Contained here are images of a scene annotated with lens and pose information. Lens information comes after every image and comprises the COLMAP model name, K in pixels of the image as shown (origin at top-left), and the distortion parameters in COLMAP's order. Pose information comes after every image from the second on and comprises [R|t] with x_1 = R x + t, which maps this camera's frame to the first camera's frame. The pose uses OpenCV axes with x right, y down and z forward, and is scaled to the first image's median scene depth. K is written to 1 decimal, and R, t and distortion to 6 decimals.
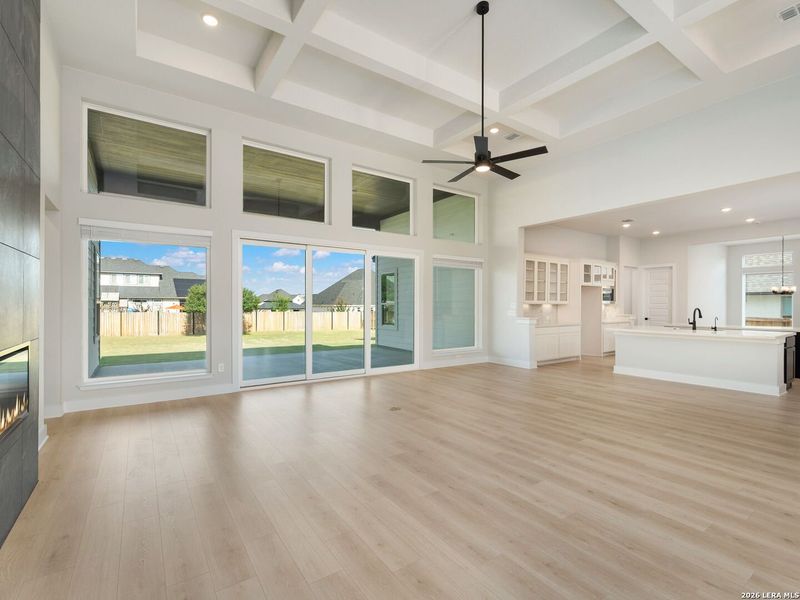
lens RADIAL K [[393.0, 0, 397.4], [0, 393.0, 294.3], [0, 0, 1]] dist [-0.004701, -0.001854]
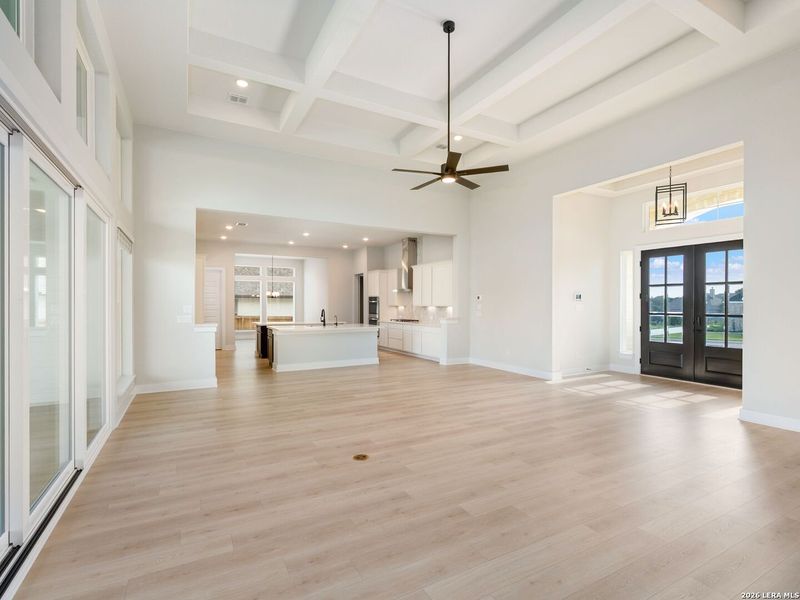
lens RADIAL K [[393.0, 0, 404.4], [0, 393.0, 302.0], [0, 0, 1]] dist [-0.004701, -0.001854]
pose [[0.082697, 0.000332, 0.996575, -0.713115], [-0.023944, 0.999712, 0.001654, 0.003914], [-0.996287, -0.023999, 0.082681, 0.864450]]
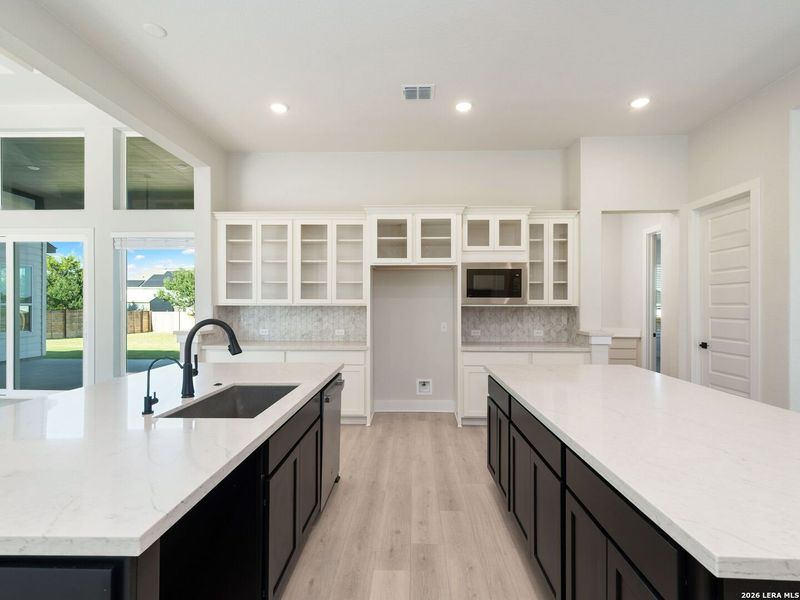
lens RADIAL K [[393.0, 0, 402.3], [0, 393.0, 306.3], [0, 0, 1]] dist [-0.004701, -0.001854]
pose [[0.801831, 0.000709, -0.597551, 1.413911], [0.016471, 0.999593, 0.023289, 0.026414], [0.597324, -0.028516, 0.801493, 1.196398]]
